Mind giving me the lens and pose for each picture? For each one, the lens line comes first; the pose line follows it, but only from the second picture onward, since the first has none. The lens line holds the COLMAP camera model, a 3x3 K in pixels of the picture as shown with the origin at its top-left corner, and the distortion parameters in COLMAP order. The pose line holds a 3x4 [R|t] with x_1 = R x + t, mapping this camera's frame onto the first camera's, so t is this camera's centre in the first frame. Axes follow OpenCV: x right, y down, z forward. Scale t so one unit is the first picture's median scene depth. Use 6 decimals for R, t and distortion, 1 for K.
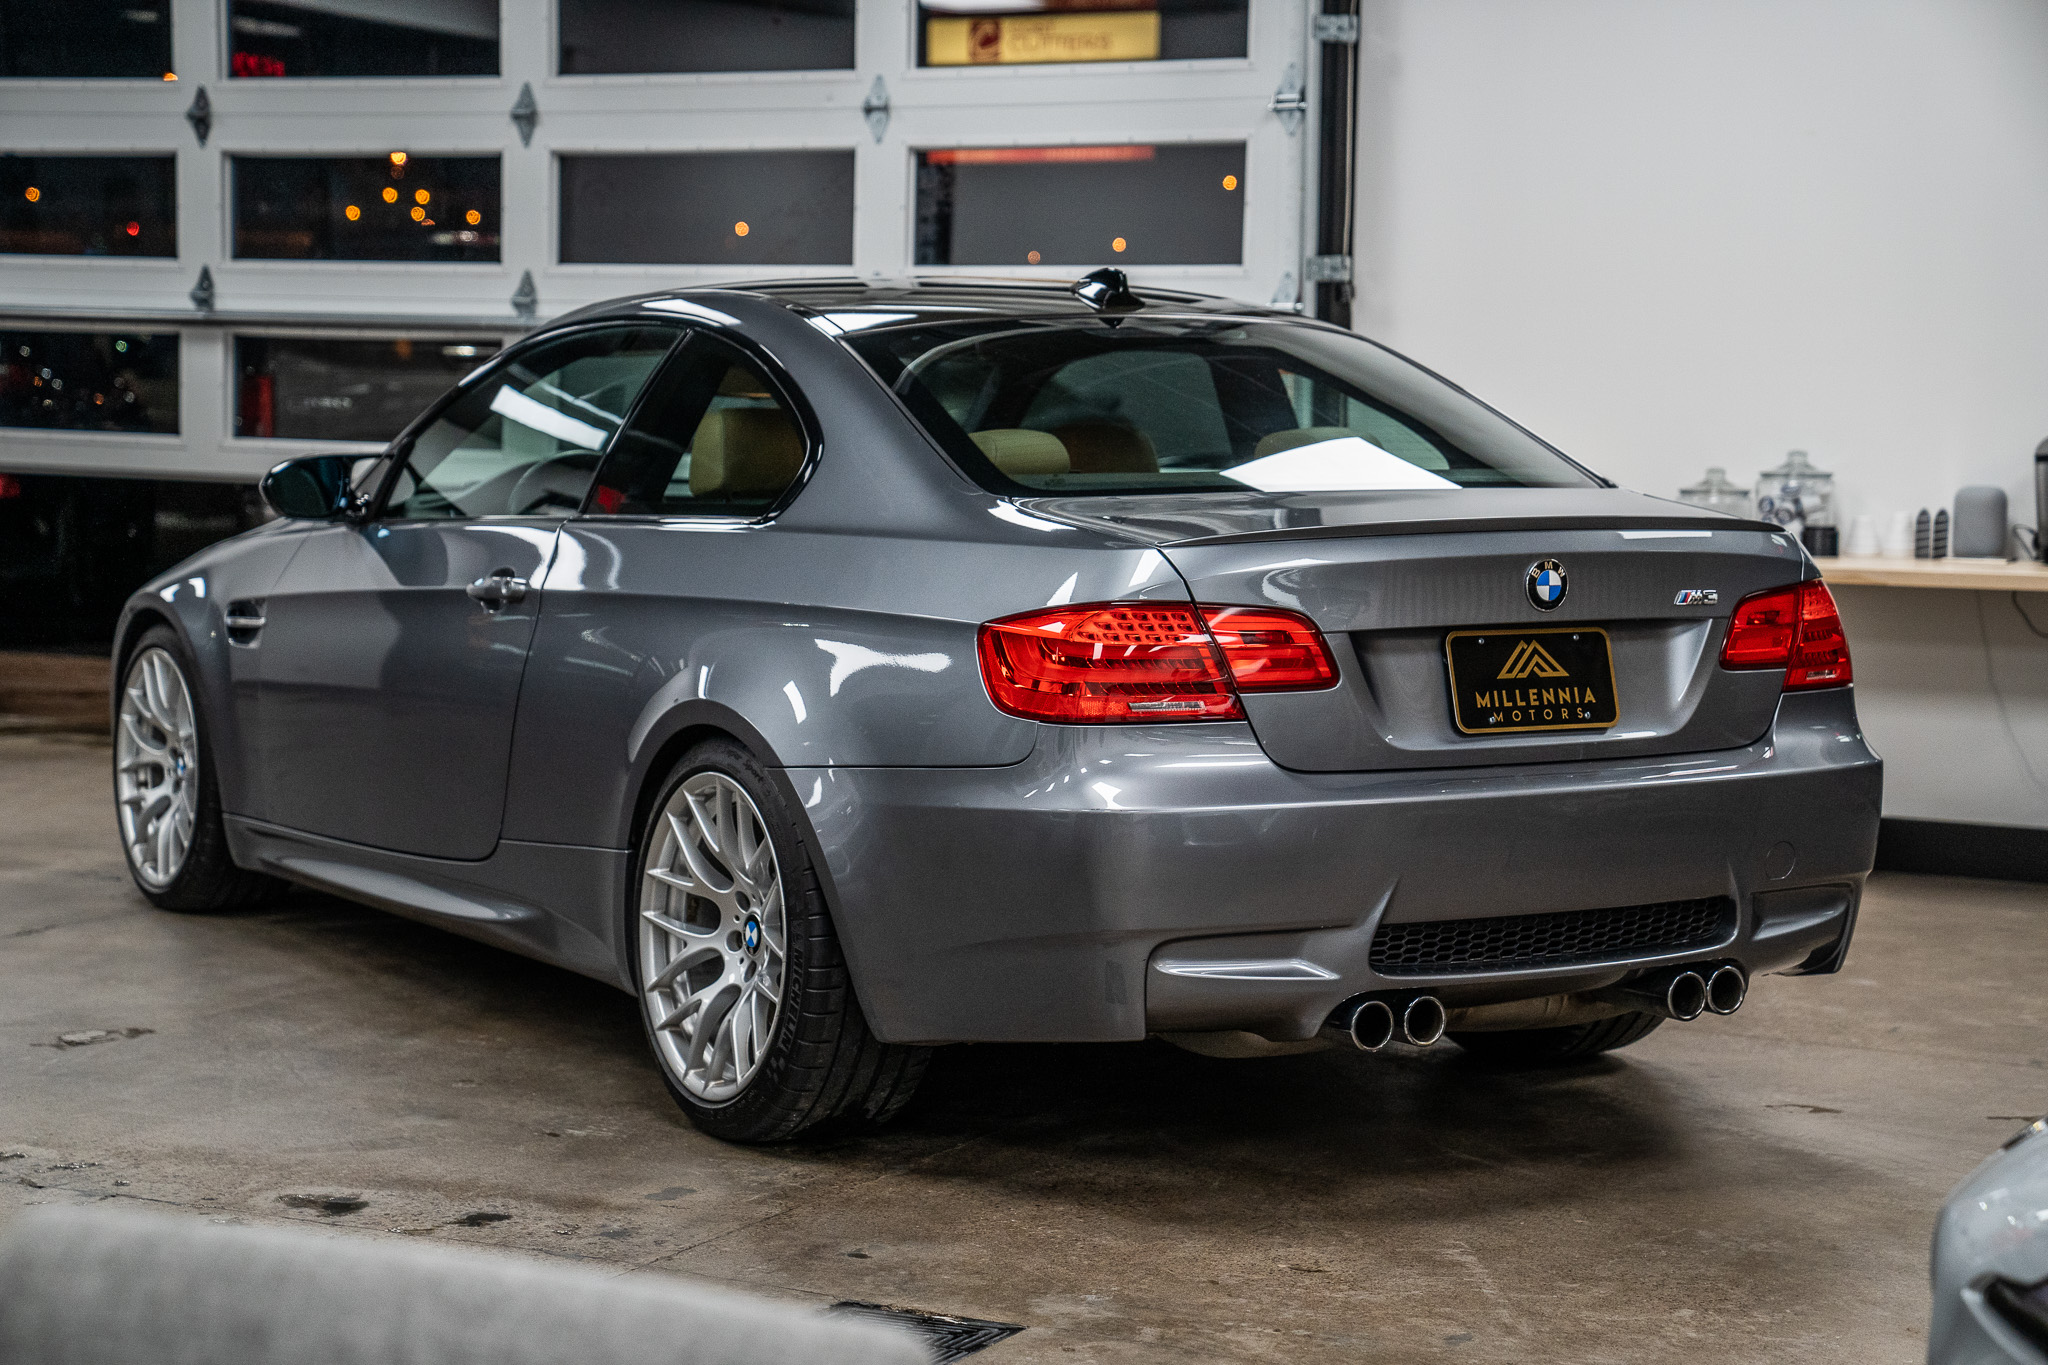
lens RADIAL K [[3906.2, 0, 1019.9], [0, 3906.2, 686.5], [0, 0, 1]] dist [0.356959, 0.000000]
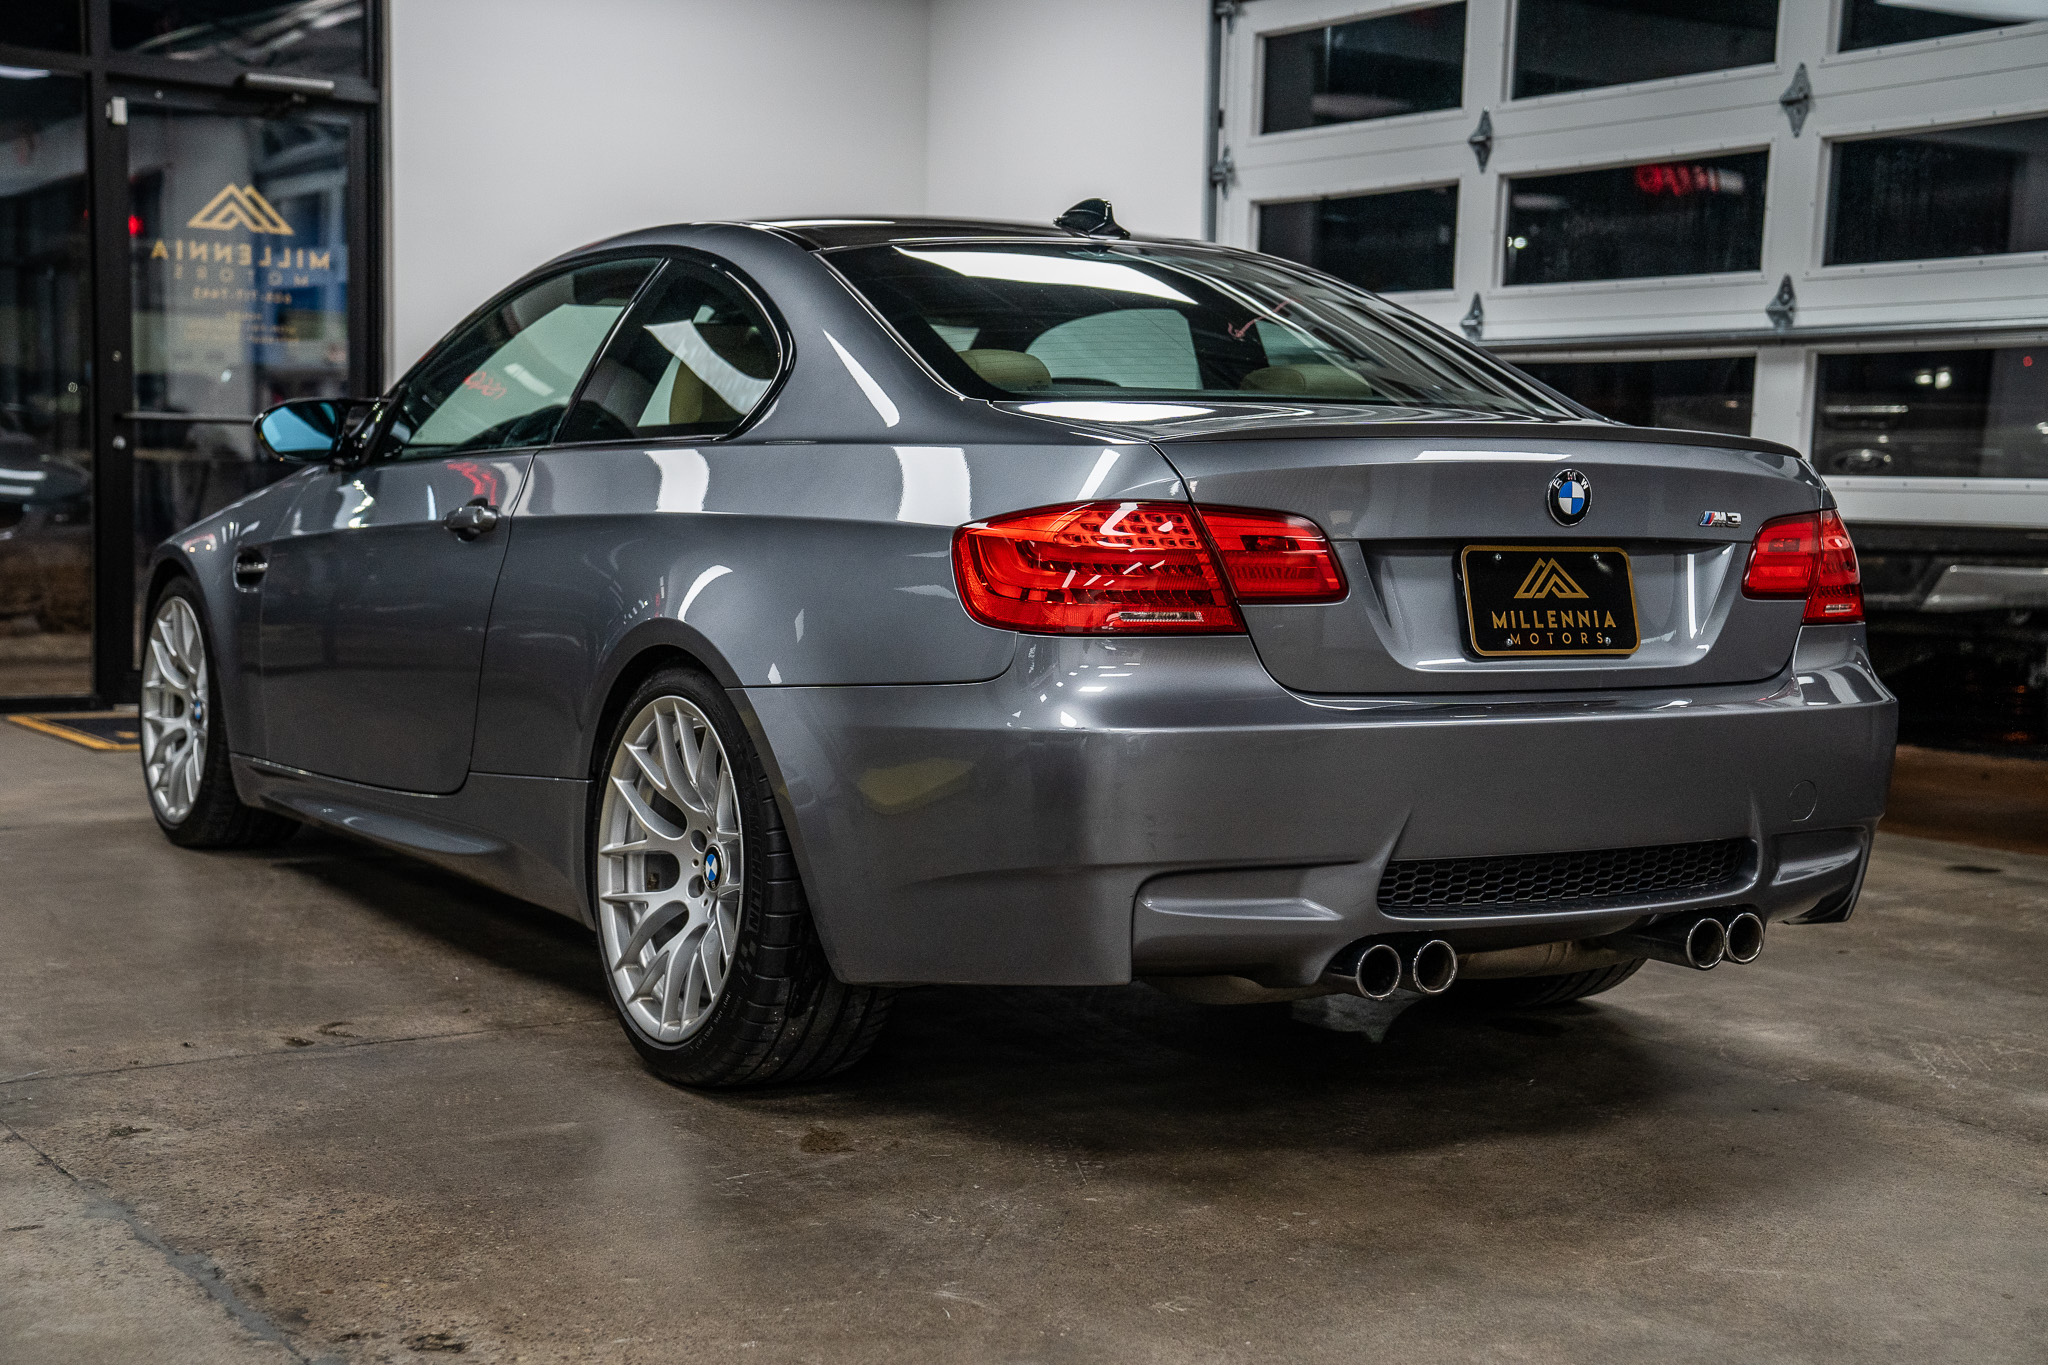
lens RADIAL K [[2906.3, 0, 1048.8], [0, 2906.3, 710.8], [0, 0, 1]] dist [0.219427, 0.000000]
pose [[0.999750, 0.013890, 0.017546, 0.000229], [-0.013852, 0.999901, -0.002296, 0.027201], [-0.017576, 0.002053, 0.999843, 0.308421]]
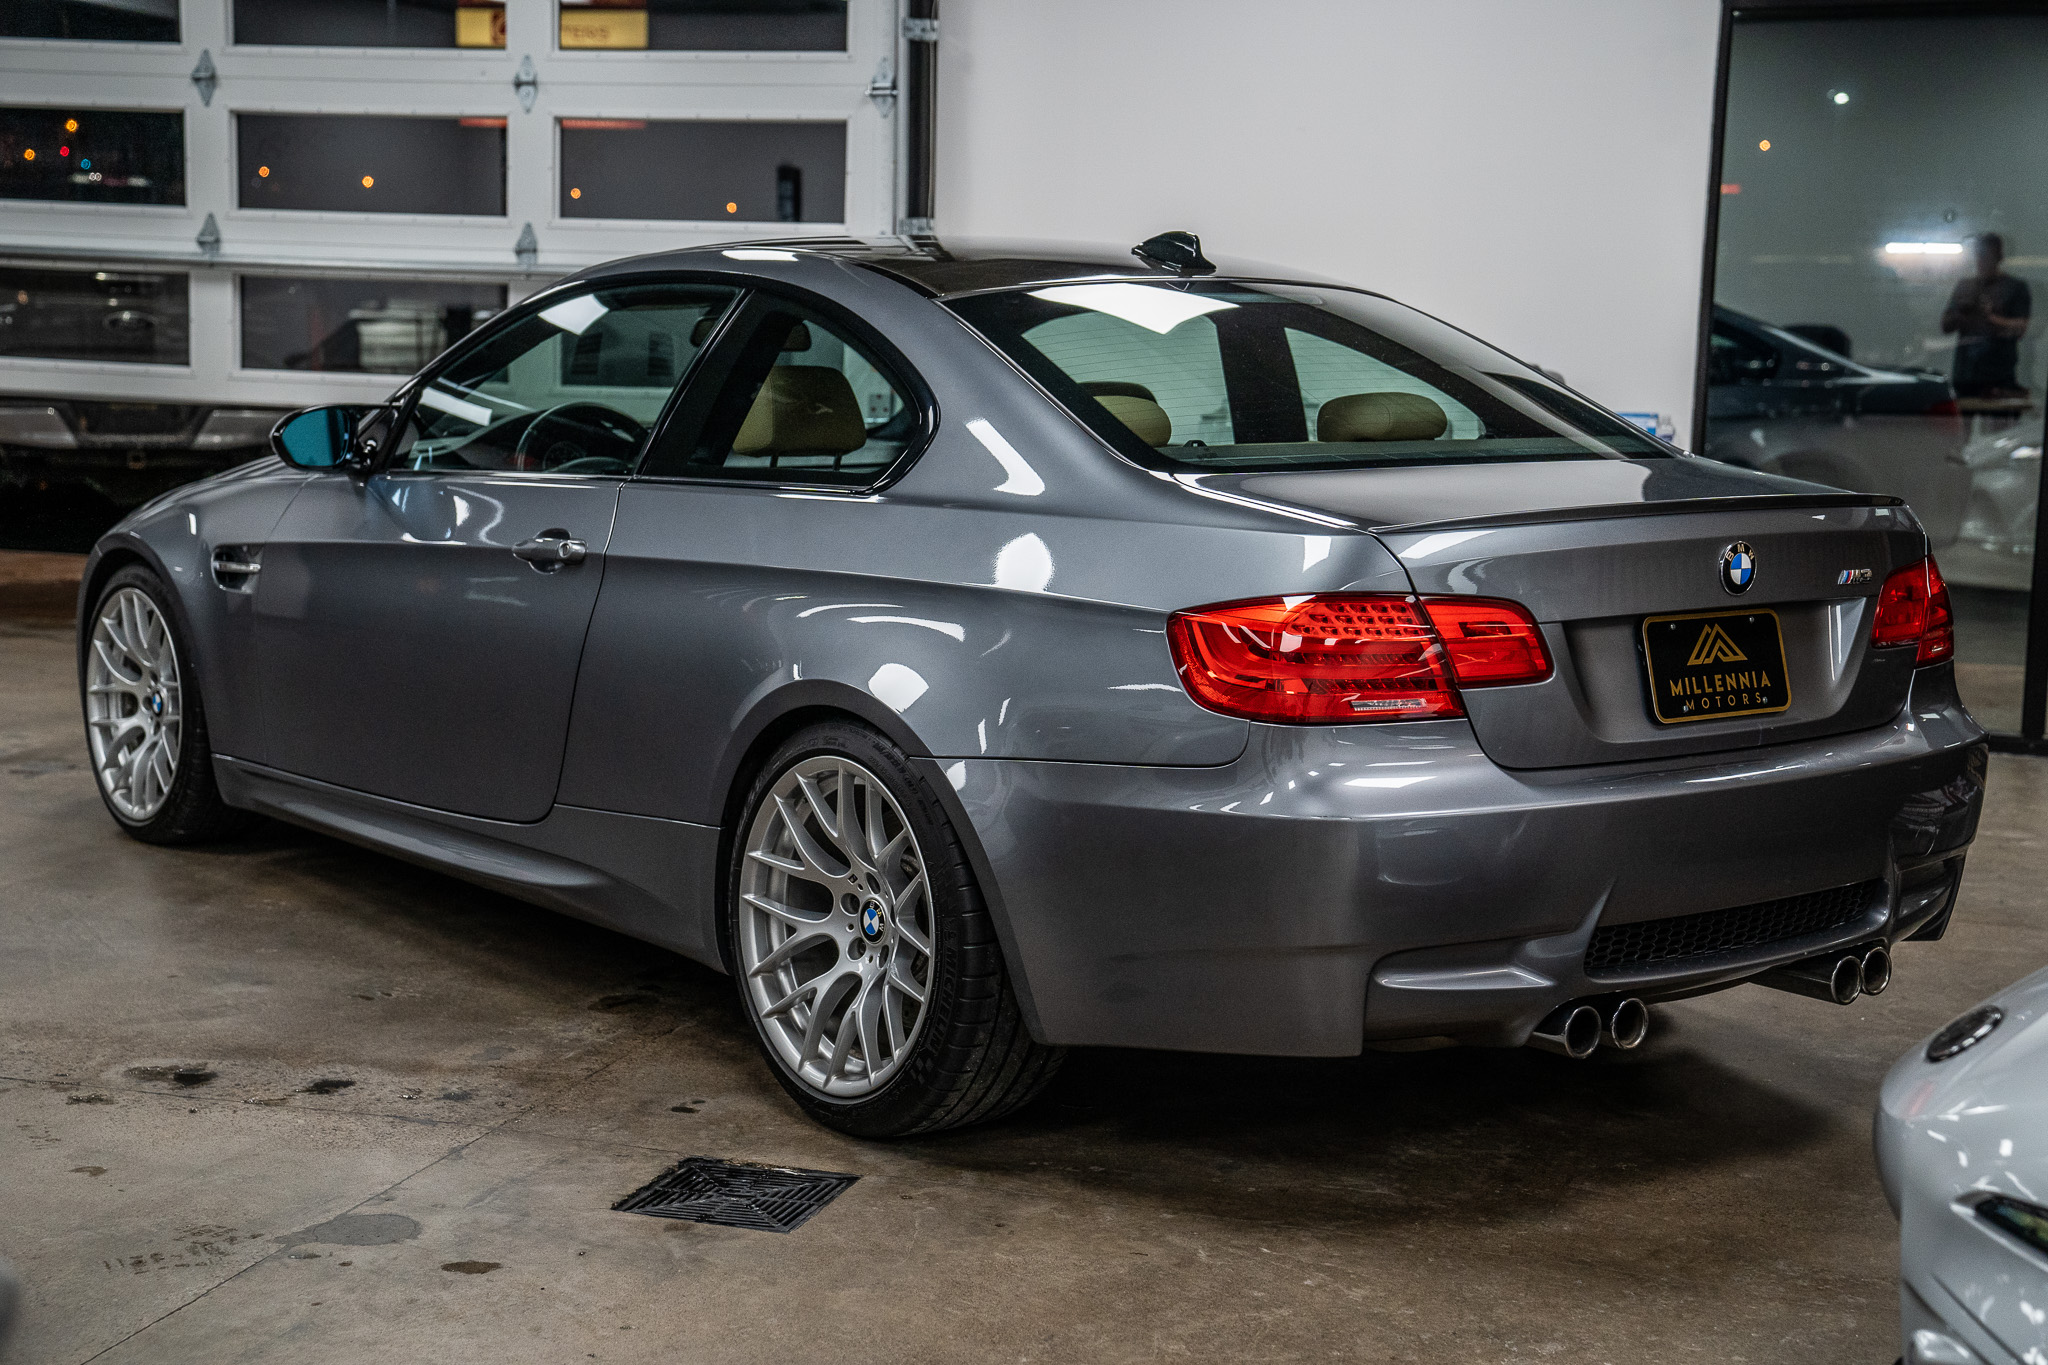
lens RADIAL K [[2976.0, 0, 1043.5], [0, 2976.0, 685.2], [0, 0, 1]] dist [0.181641, 0.000000]
pose [[0.990159, -0.007316, 0.139759, -0.136821], [0.000518, 0.998817, 0.048622, -0.032606], [-0.139949, -0.048071, 0.988991, 0.285752]]
